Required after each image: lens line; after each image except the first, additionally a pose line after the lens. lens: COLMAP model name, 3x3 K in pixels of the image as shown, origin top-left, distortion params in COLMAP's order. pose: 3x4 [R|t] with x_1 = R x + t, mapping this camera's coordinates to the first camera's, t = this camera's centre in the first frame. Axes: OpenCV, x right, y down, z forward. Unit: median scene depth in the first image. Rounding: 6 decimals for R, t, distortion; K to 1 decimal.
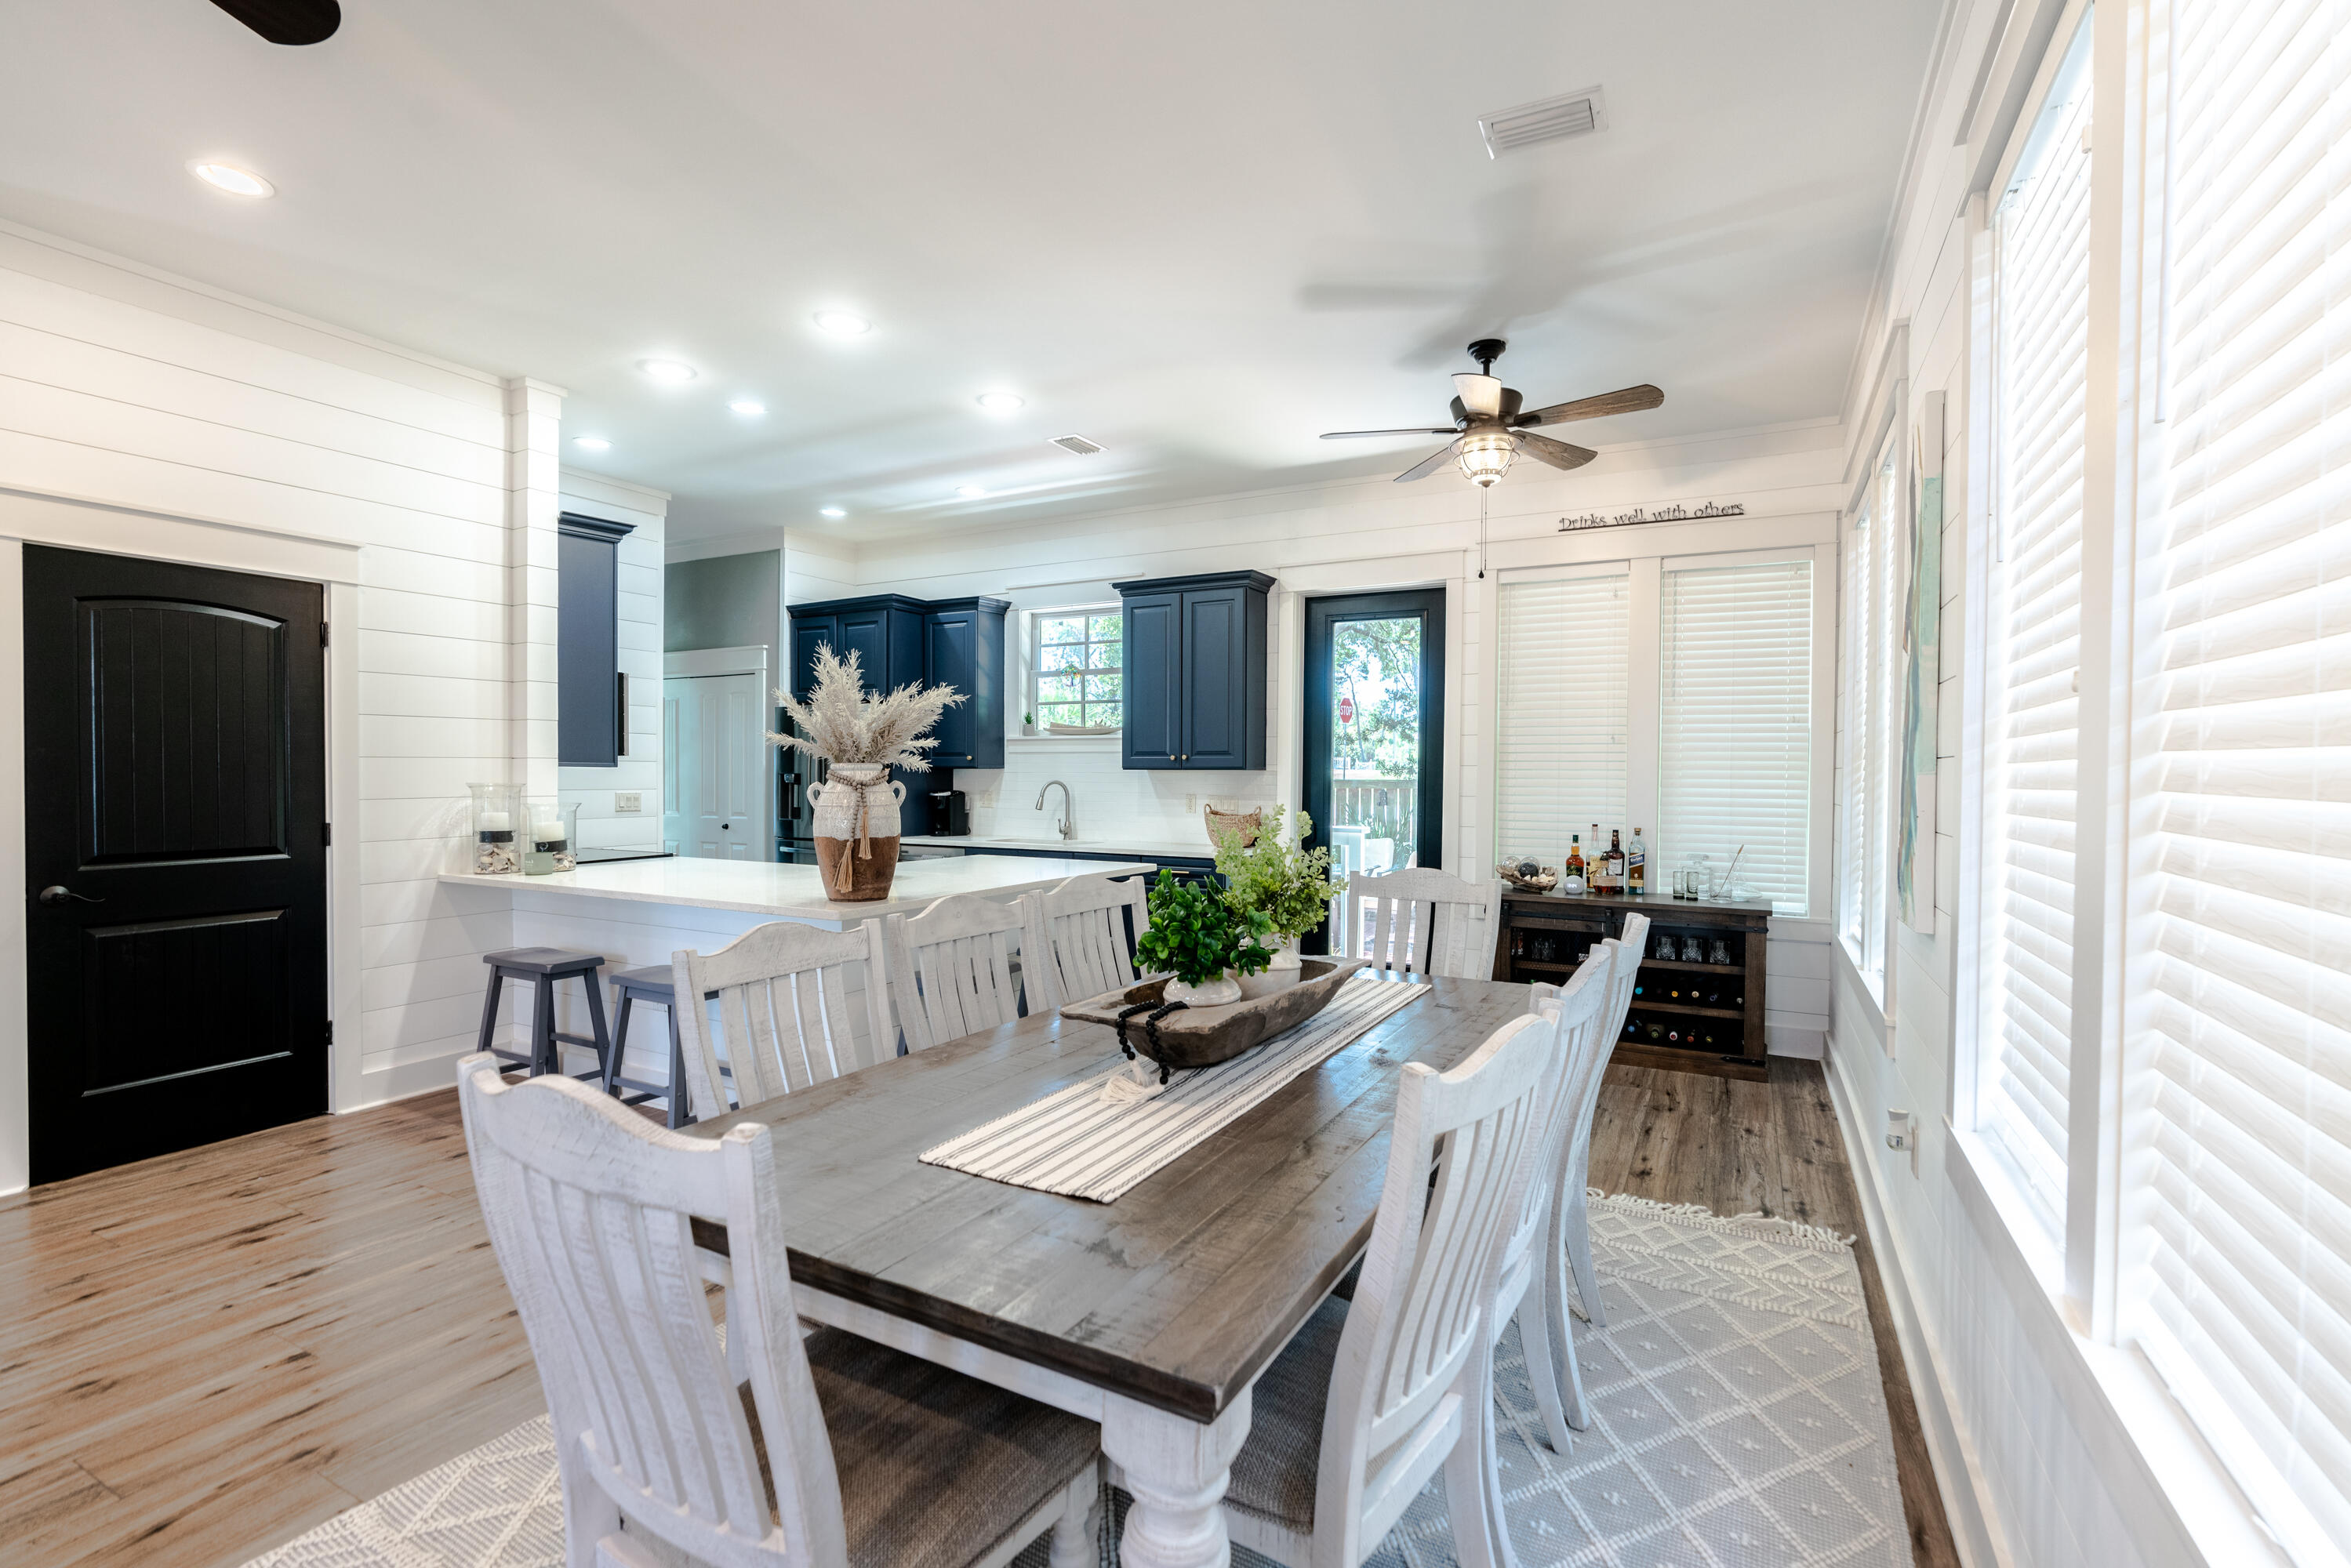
lens RADIAL K [[1058.6, 0, 1177.5], [0, 1058.6, 794.3], [0, 0, 1]] dist [-0.006302, 0.000220]
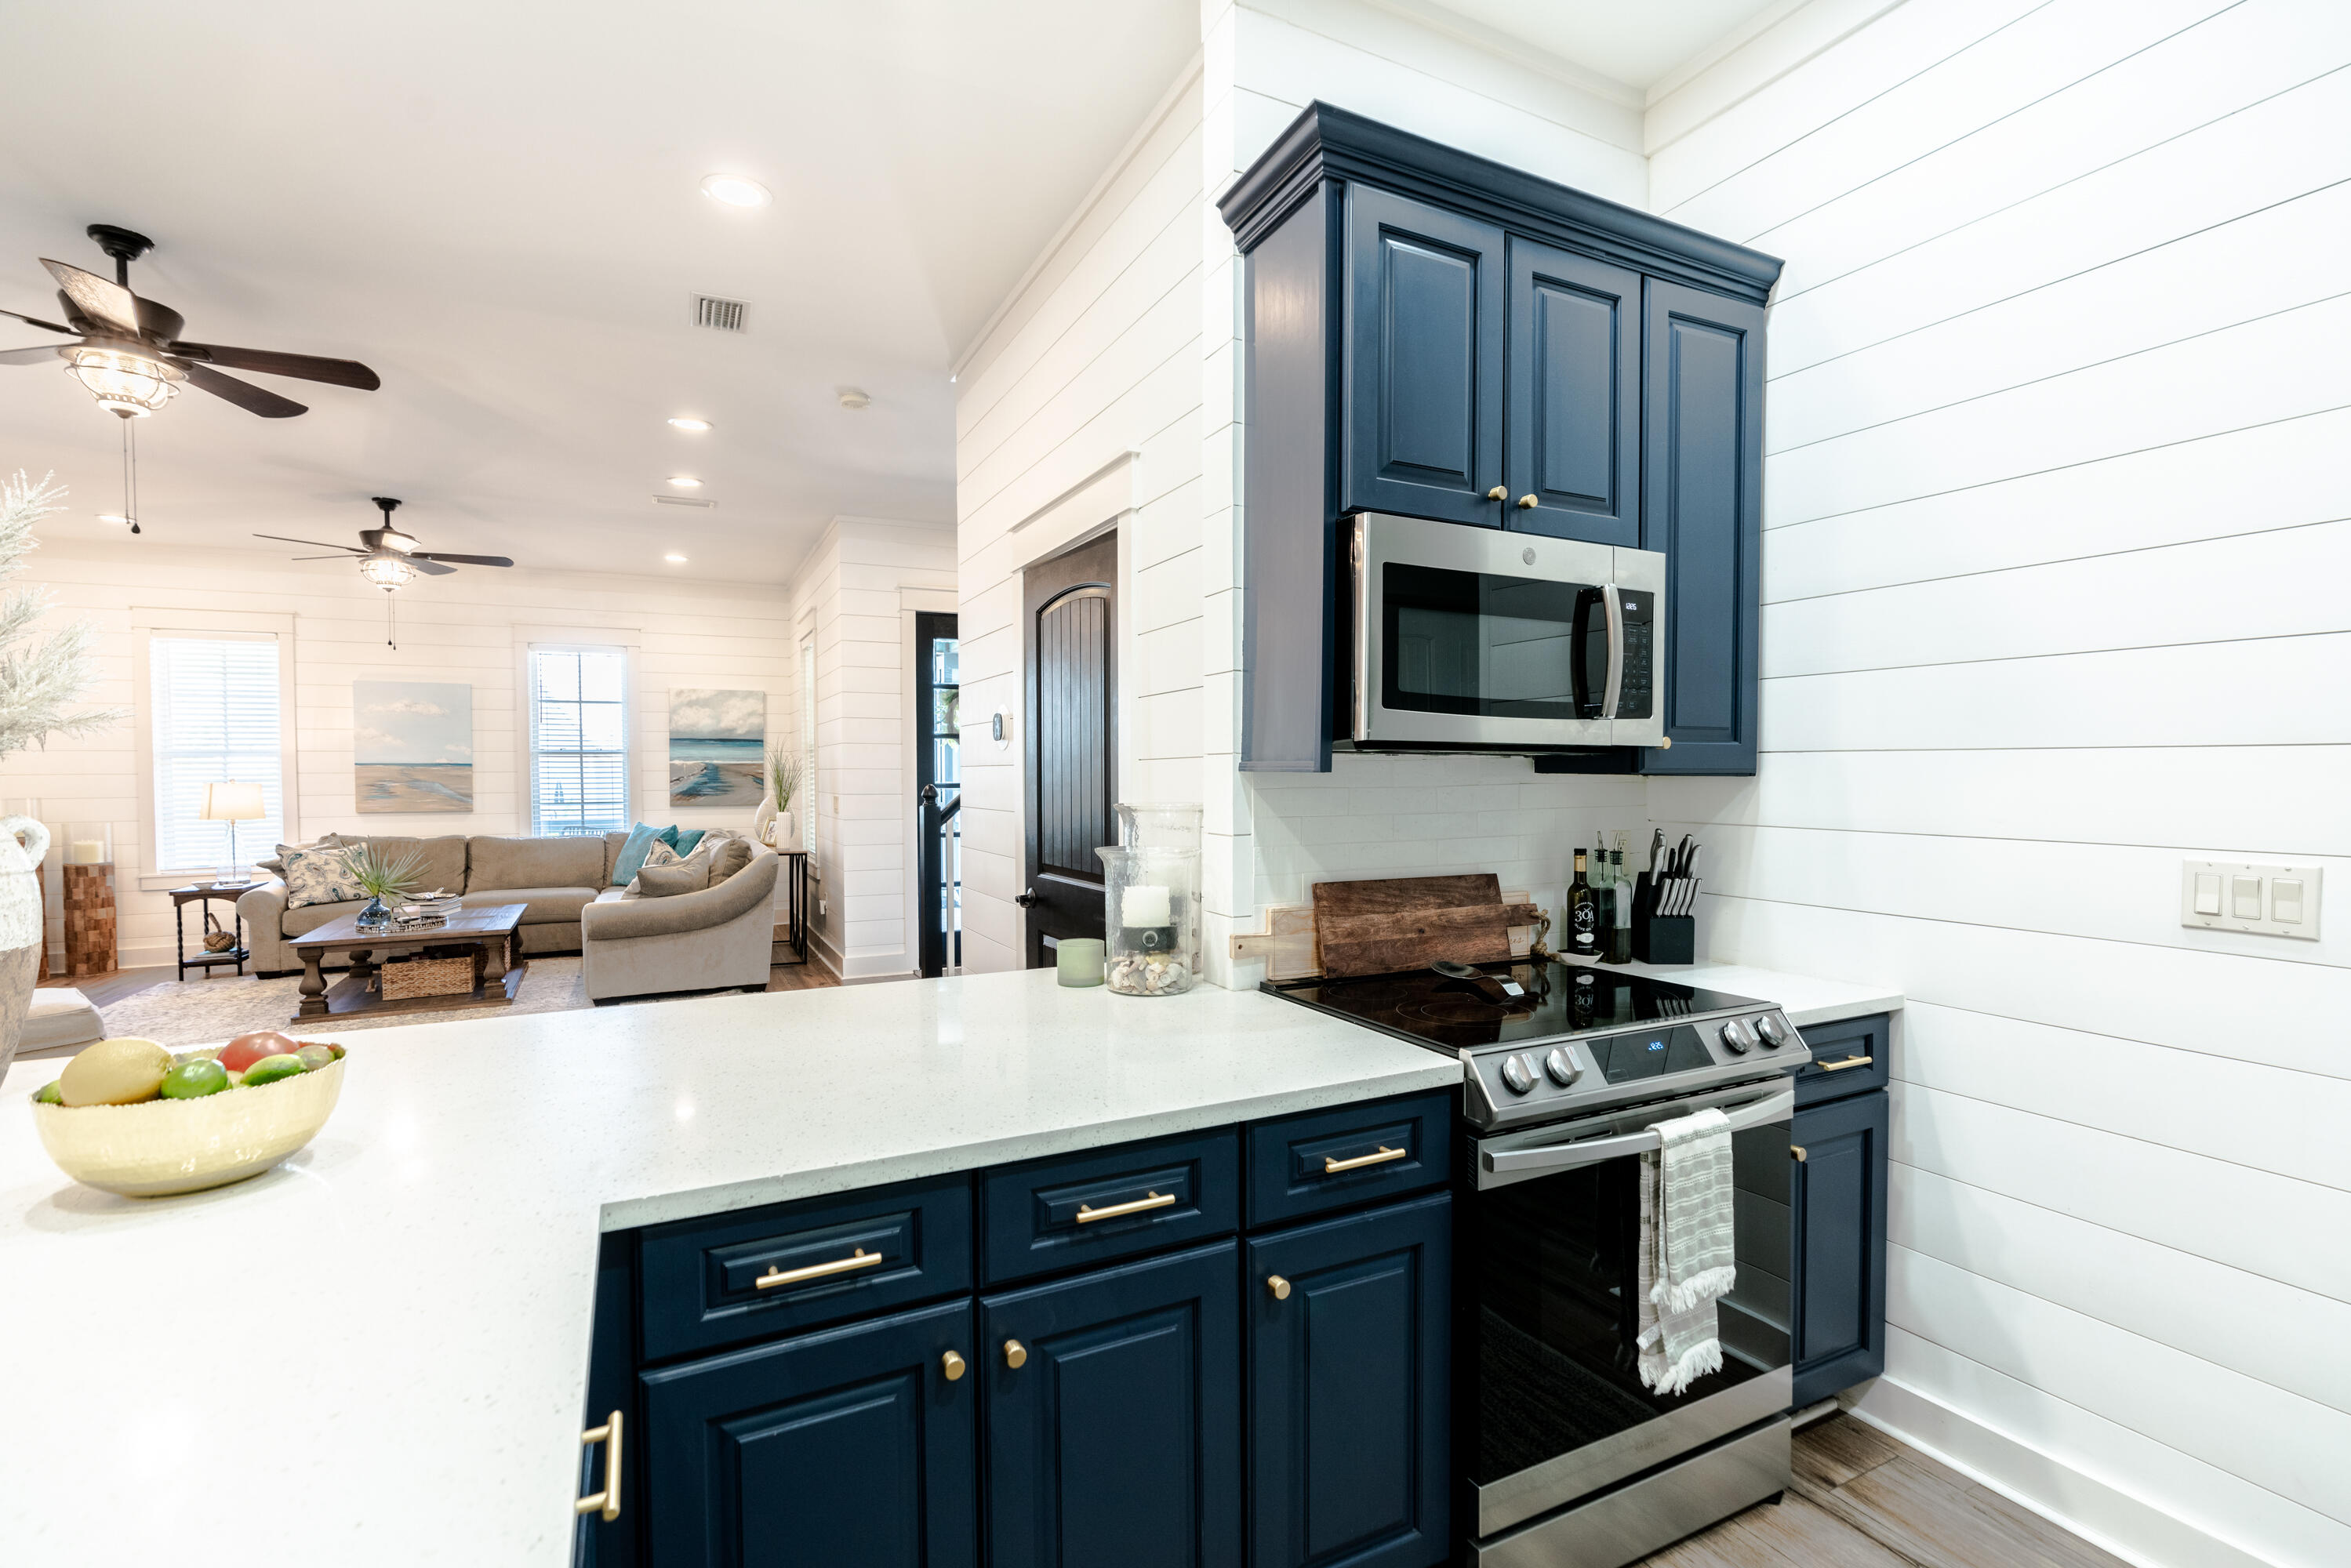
lens RADIAL K [[1058.6, 0, 1177.5], [0, 1058.6, 794.3], [0, 0, 1]] dist [-0.006302, 0.000220]
pose [[-0.574590, 0.016229, -0.818281, -0.172951], [-0.016521, 0.999370, 0.031422, -0.028032], [0.818275, 0.031573, -0.573959, 1.112508]]
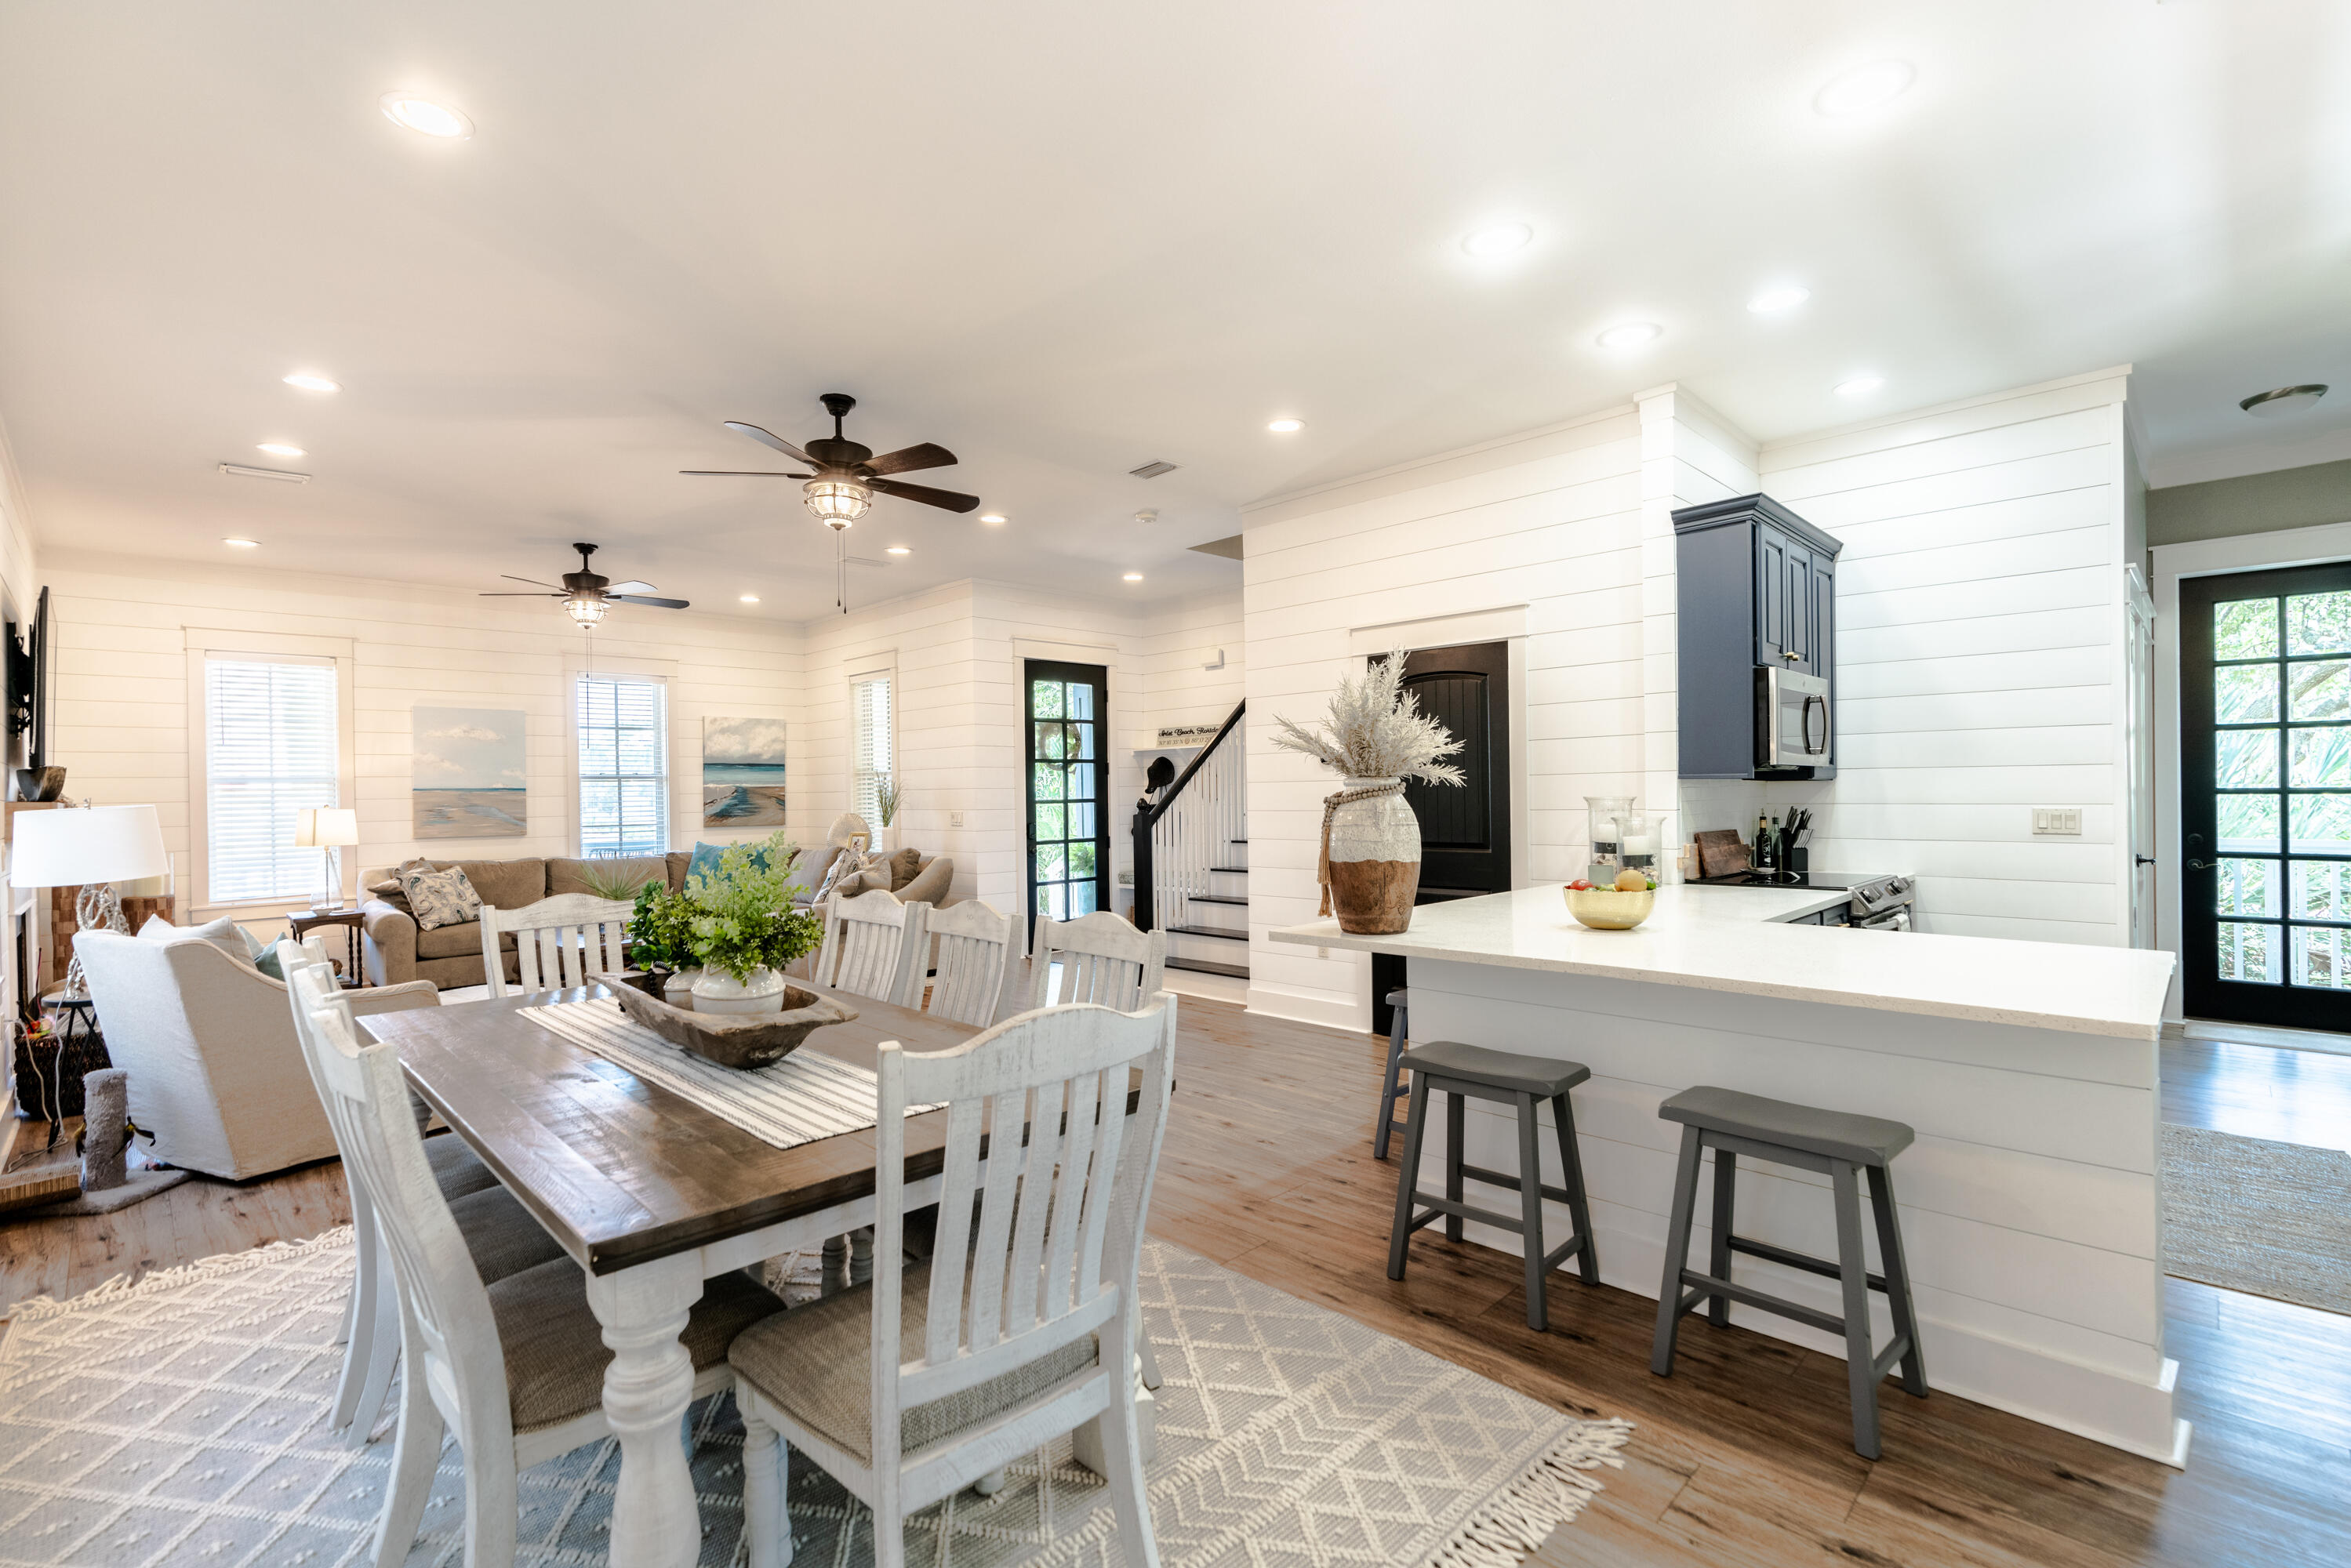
lens RADIAL K [[1063.6, 0, 1175.5], [0, 1063.6, 784.0], [0, 0, 1]] dist [-0.009914, 0.007915]
pose [[-0.288481, -0.006631, -0.957463, 0.414477], [-0.007262, 0.999962, -0.004737, -0.012843], [0.957458, 0.005586, -0.288518, 0.757261]]
